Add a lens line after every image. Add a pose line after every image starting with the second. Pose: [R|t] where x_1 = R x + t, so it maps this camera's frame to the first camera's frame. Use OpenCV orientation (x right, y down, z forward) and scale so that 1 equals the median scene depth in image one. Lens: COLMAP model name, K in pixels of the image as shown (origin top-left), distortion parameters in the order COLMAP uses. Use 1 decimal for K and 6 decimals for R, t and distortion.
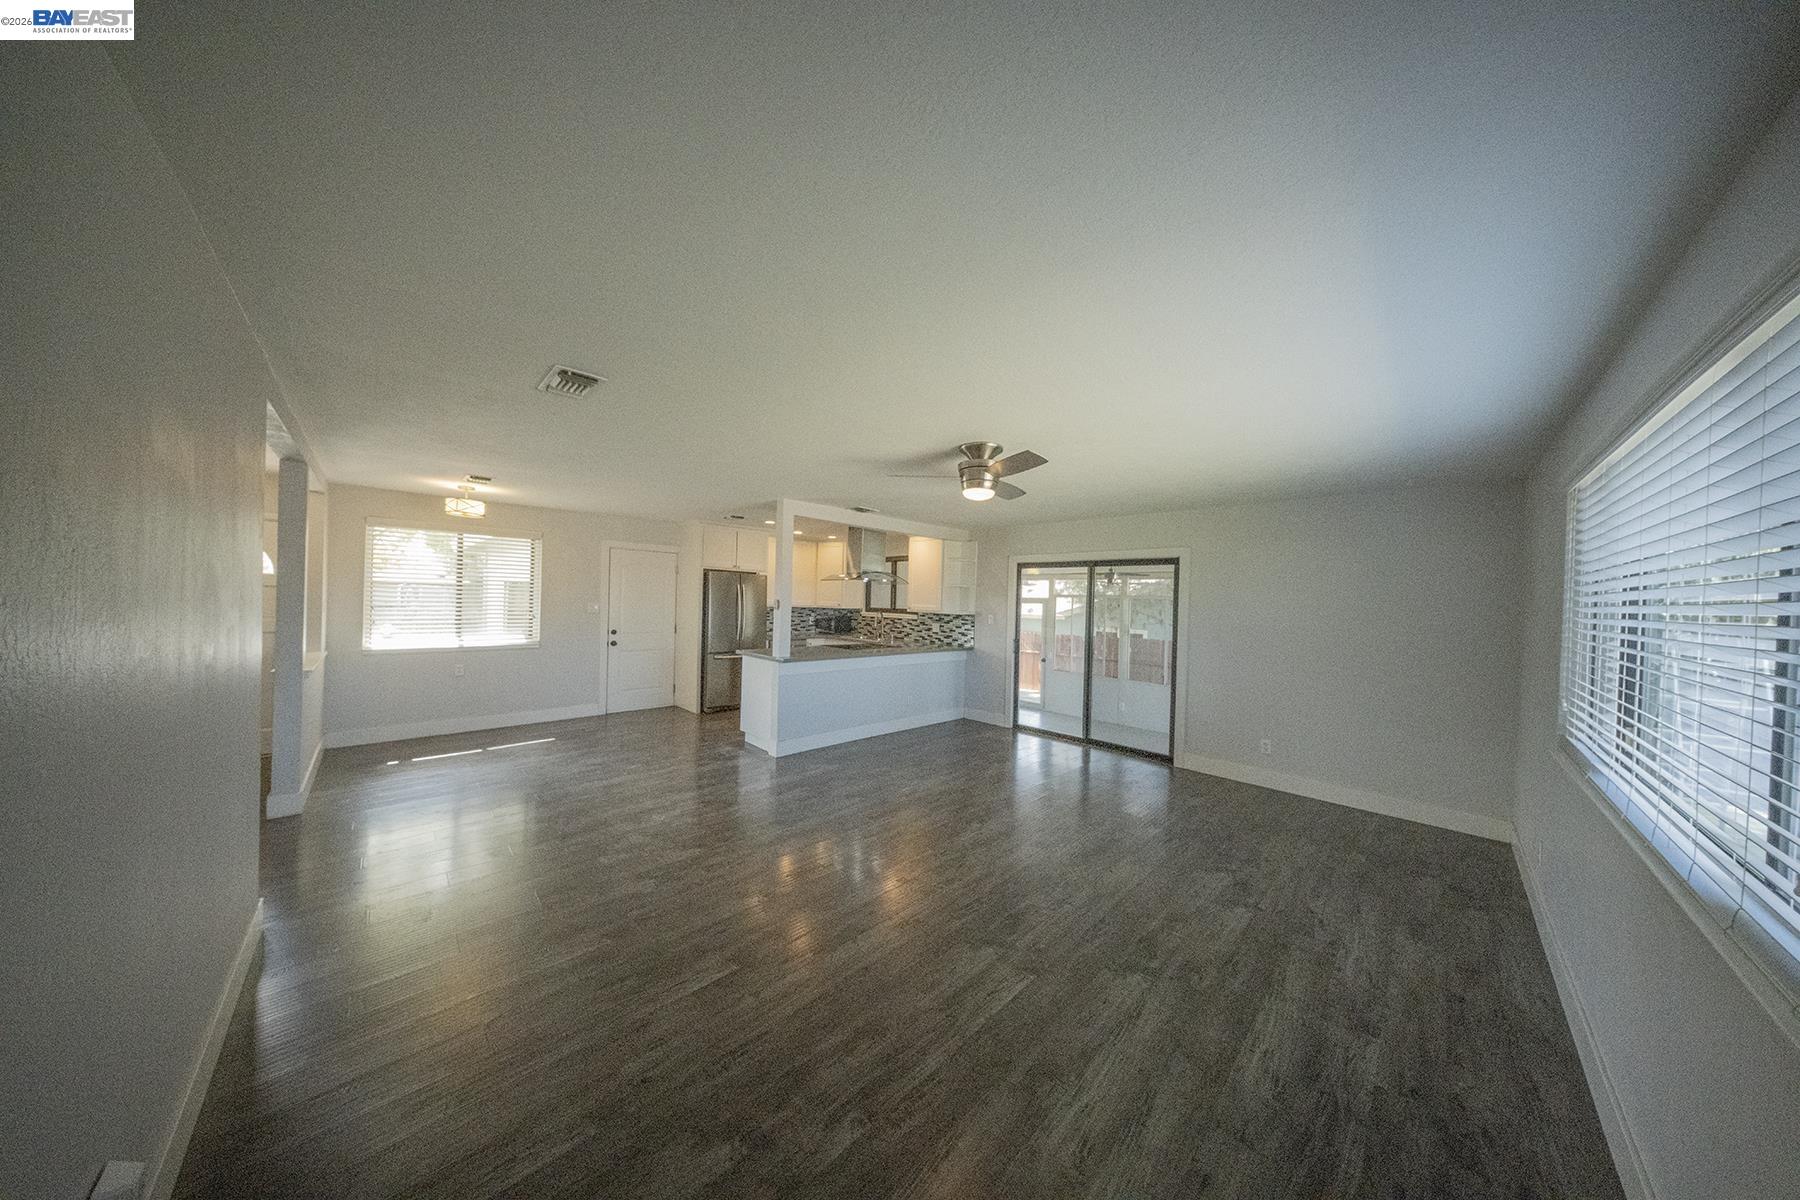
lens RADIAL K [[531.3, 0, 908.4], [0, 531.3, 603.3], [0, 0, 1]] dist [-0.000372, 0.000006]
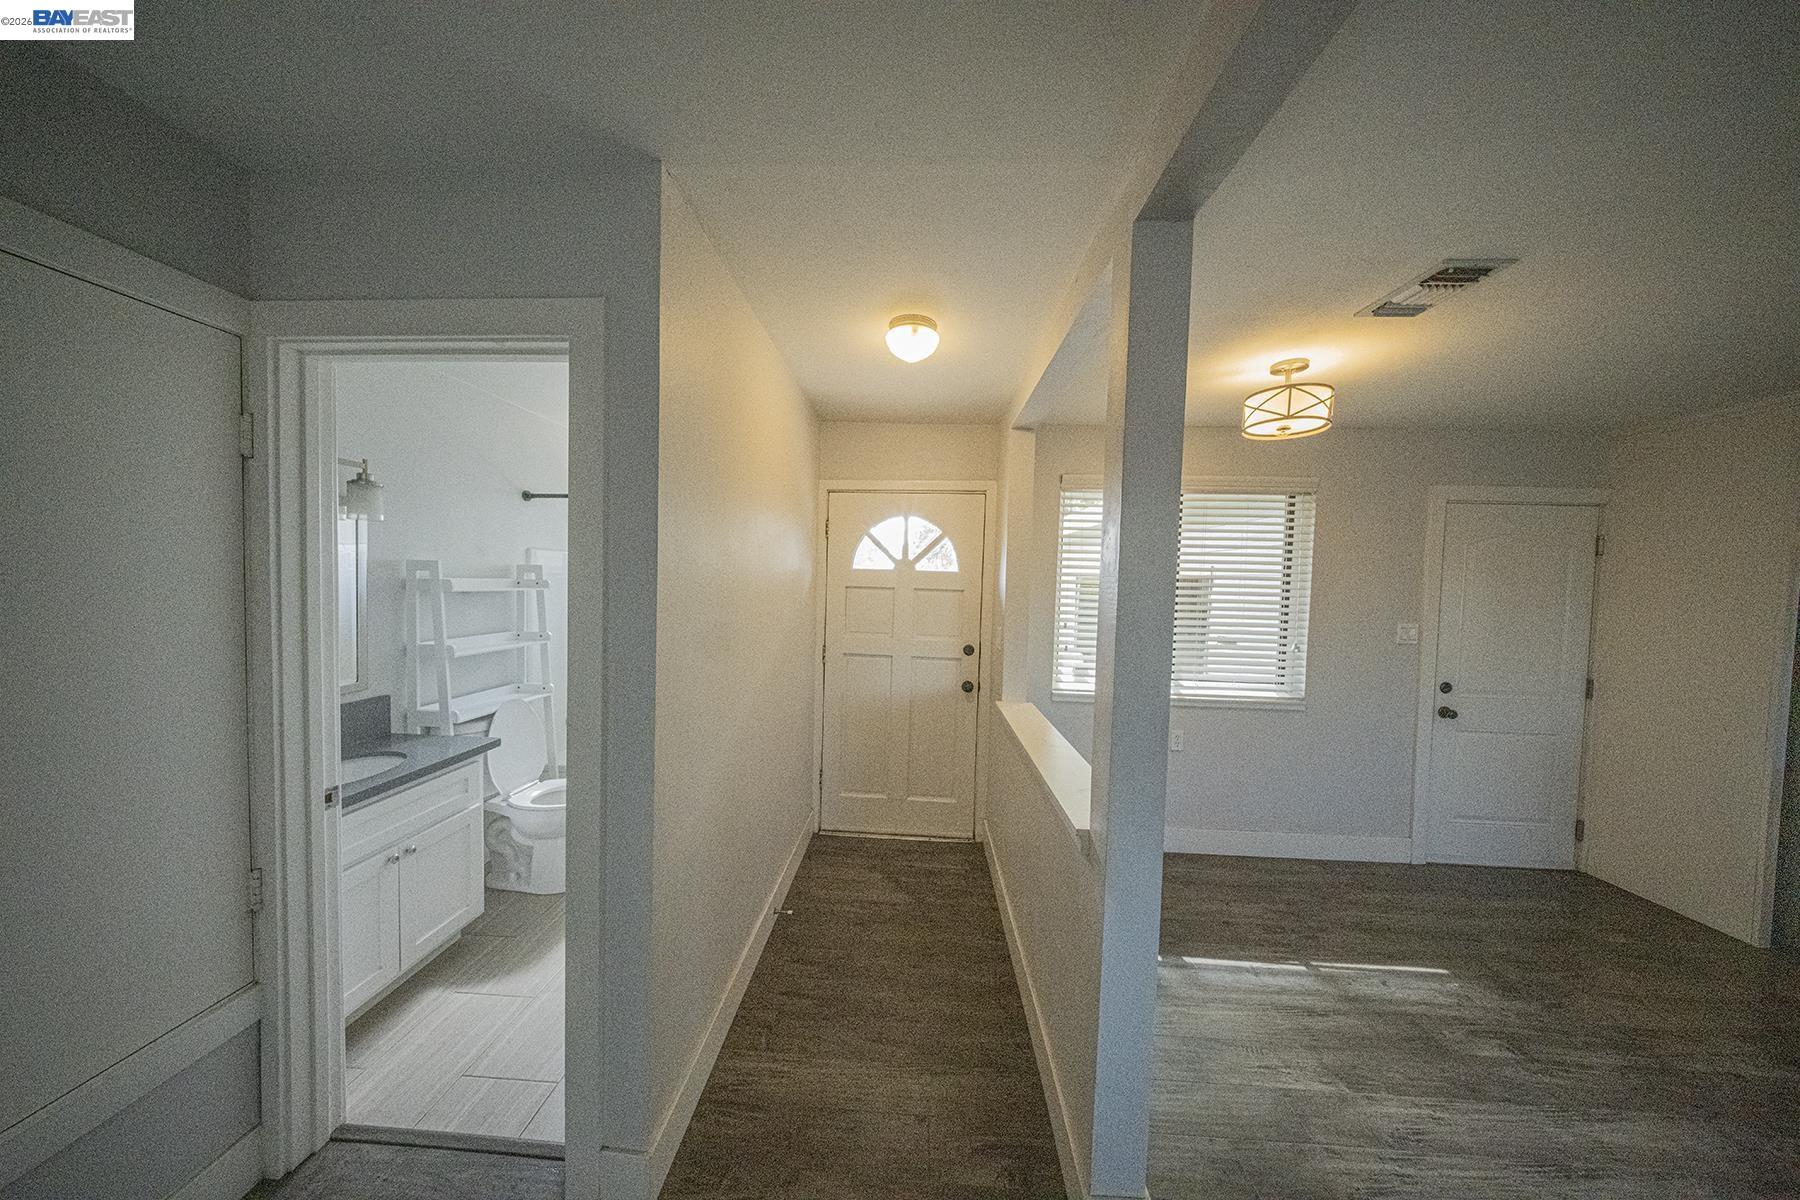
lens RADIAL K [[531.3, 0, 894.6], [0, 531.3, 598.3], [0, 0, 1]] dist [-0.000372, 0.000006]
pose [[0.667839, 0.015112, -0.744152, -0.560710], [-0.012020, 0.999882, 0.009518, -0.021972], [0.744209, 0.002588, 0.667942, 0.362141]]
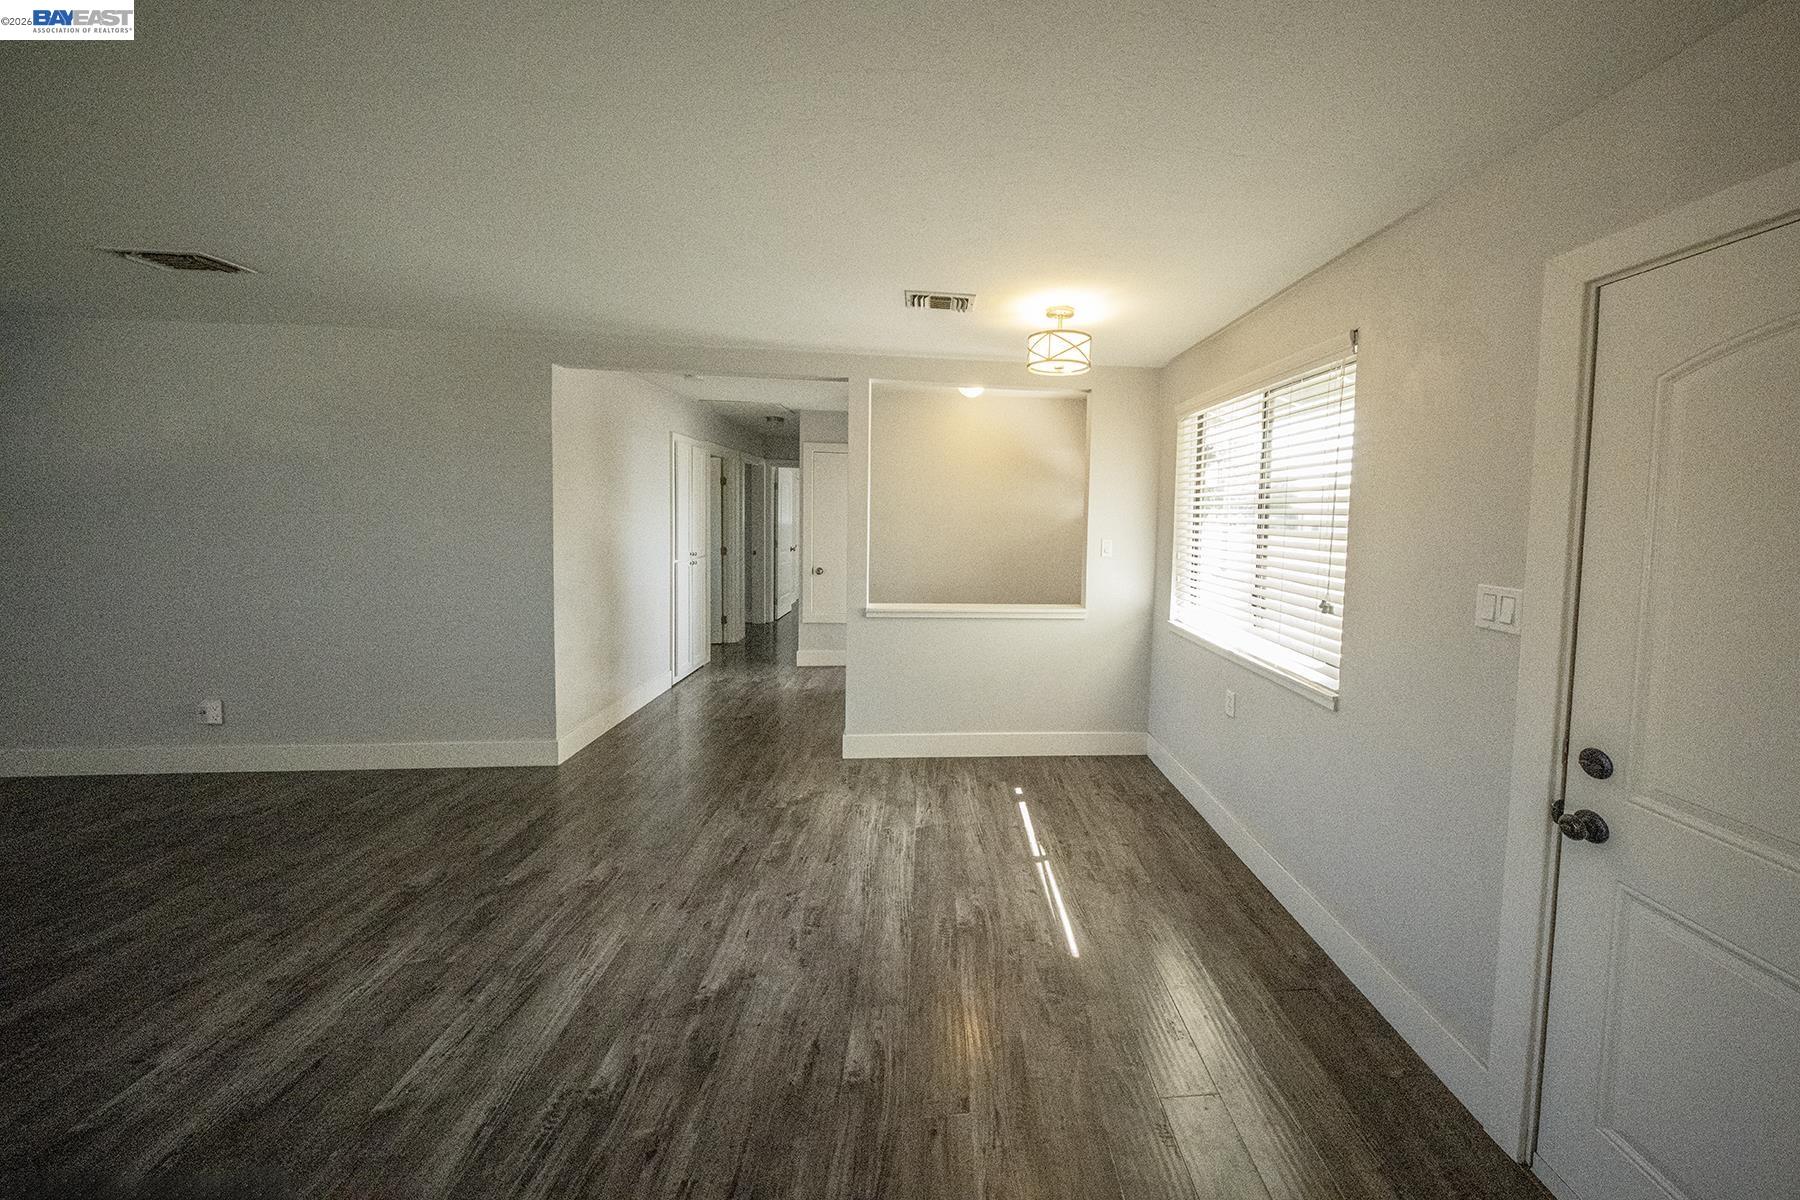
lens RADIAL K [[531.3, 0, 962.8], [0, 531.3, 538.1], [0, 0, 1]] dist [-0.000372, 0.000006]
pose [[-0.640383, 0.002214, -0.768053, -0.301735], [-0.031197, 0.999096, 0.028891, -0.020006], [0.767422, 0.042462, -0.639735, 0.997742]]
